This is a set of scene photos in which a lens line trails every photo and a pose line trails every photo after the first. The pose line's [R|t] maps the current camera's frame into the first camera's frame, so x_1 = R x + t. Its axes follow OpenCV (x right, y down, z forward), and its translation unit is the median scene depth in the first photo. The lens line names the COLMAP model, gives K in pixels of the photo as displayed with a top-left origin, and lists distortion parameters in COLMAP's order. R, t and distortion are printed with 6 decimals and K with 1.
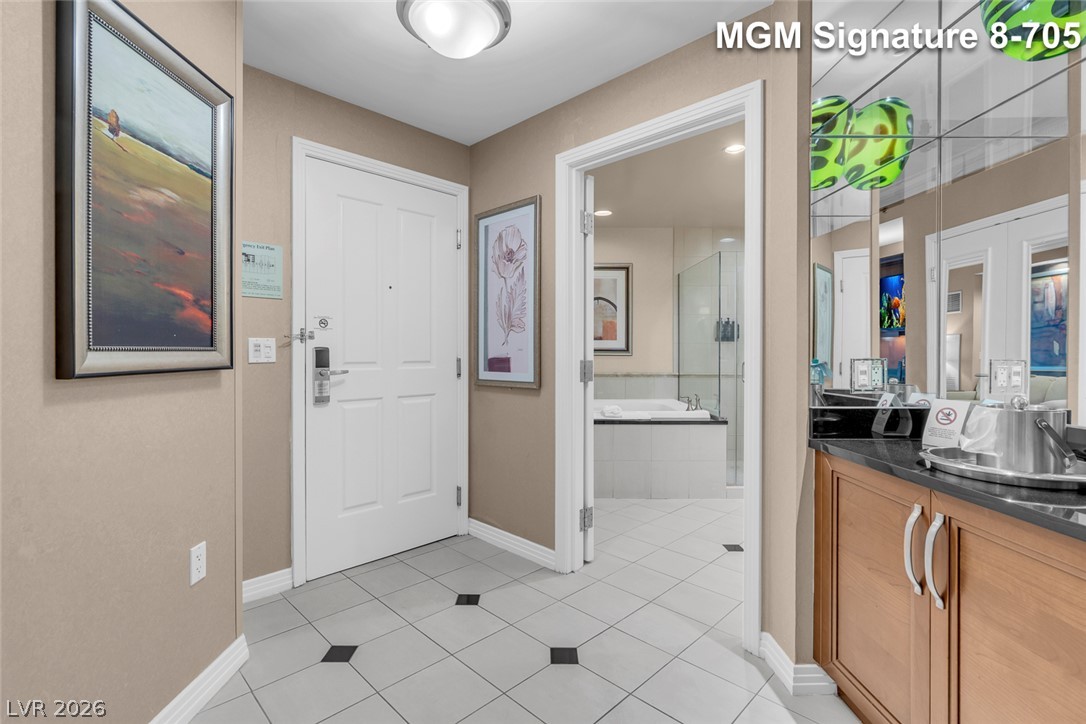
lens RADIAL K [[501.3, 0, 539.9], [0, 501.3, 355.6], [0, 0, 1]] dist [-0.000108, 0.000647]
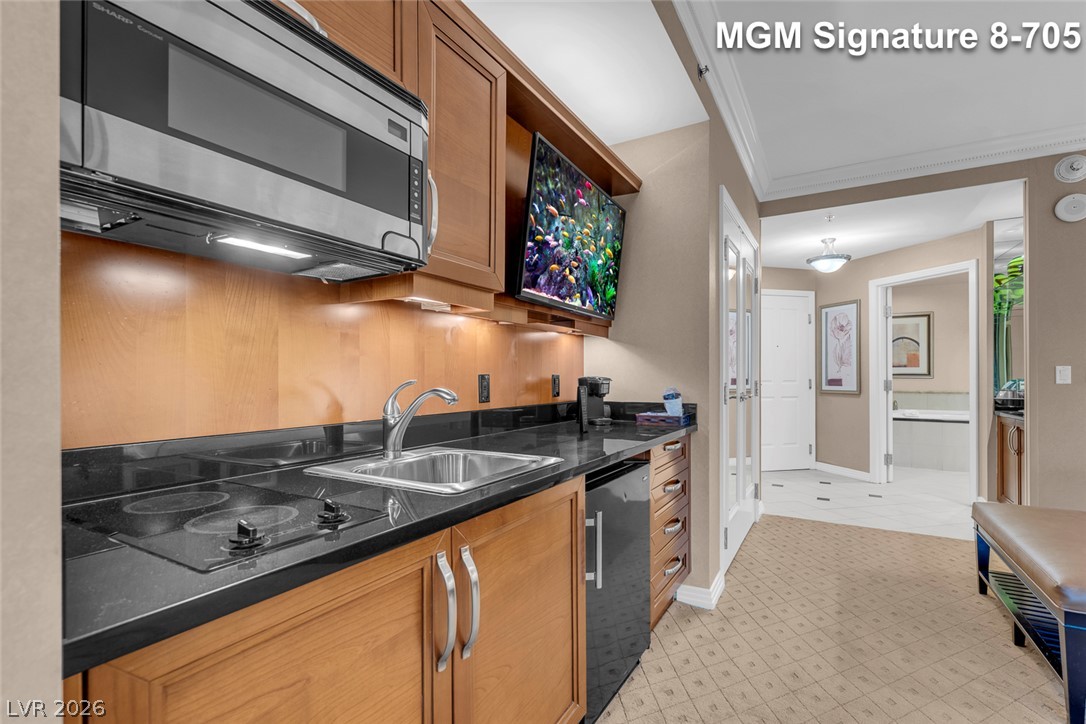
lens RADIAL K [[505.1, 0, 532.4], [0, 505.1, 374.4], [0, 0, 1]] dist [-0.001799, 0.001086]
pose [[0.854537, -0.003355, -0.519380, -0.076018], [-0.001605, 0.999957, -0.009101, 0.007577], [0.519388, 0.008611, 0.854495, -1.519621]]
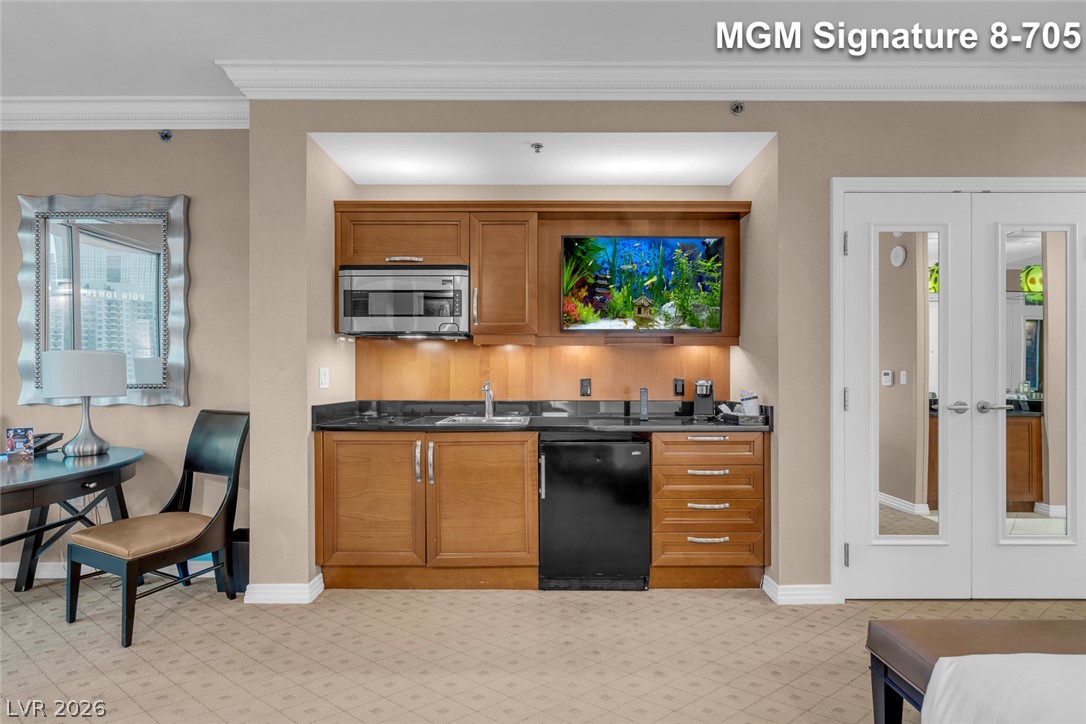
lens RADIAL K [[544.4, 0, 543.0], [0, 544.4, 362.0], [0, 0, 1]] dist [0.017374, 0.000164]
pose [[0.007185, -0.018662, -0.999800, 0.799892], [-0.001575, 0.999824, -0.018673, -0.014010], [0.999973, 0.001709, 0.007154, -0.994836]]
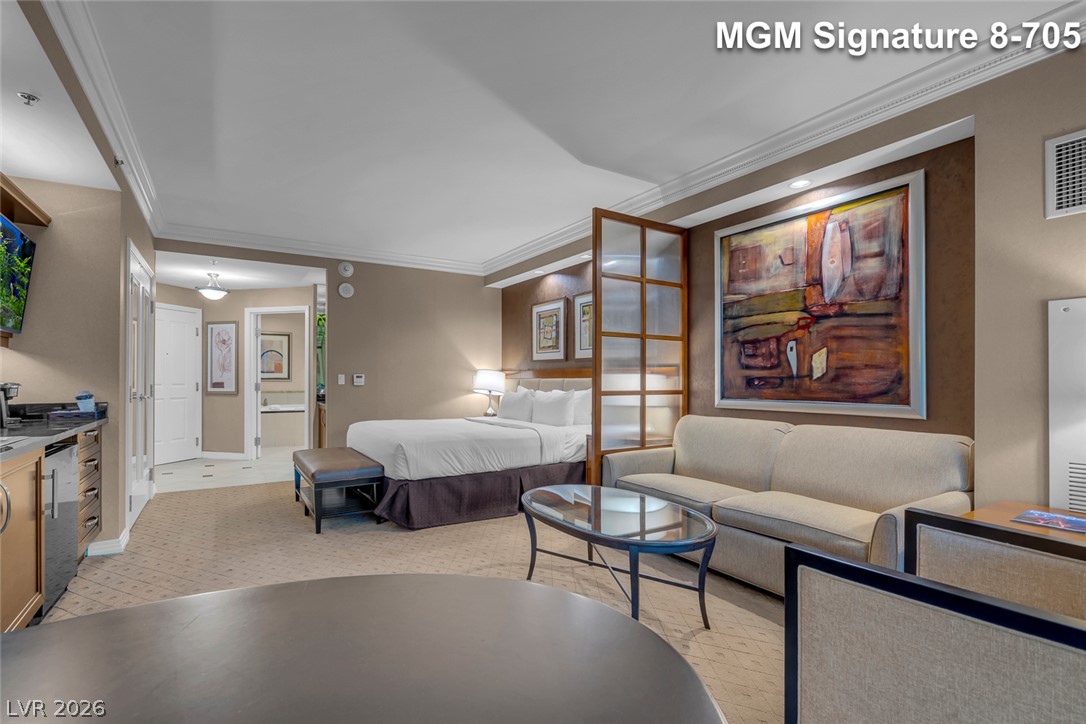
lens RADIAL K [[505.1, 0, 532.4], [0, 505.1, 374.4], [0, 0, 1]] dist [-0.001799, 0.001086]
pose [[0.855703, 0.001622, 0.517465, -0.050125], [0.005781, 0.999903, -0.012693, 0.006665], [-0.517435, 0.013852, 0.855610, -2.195793]]
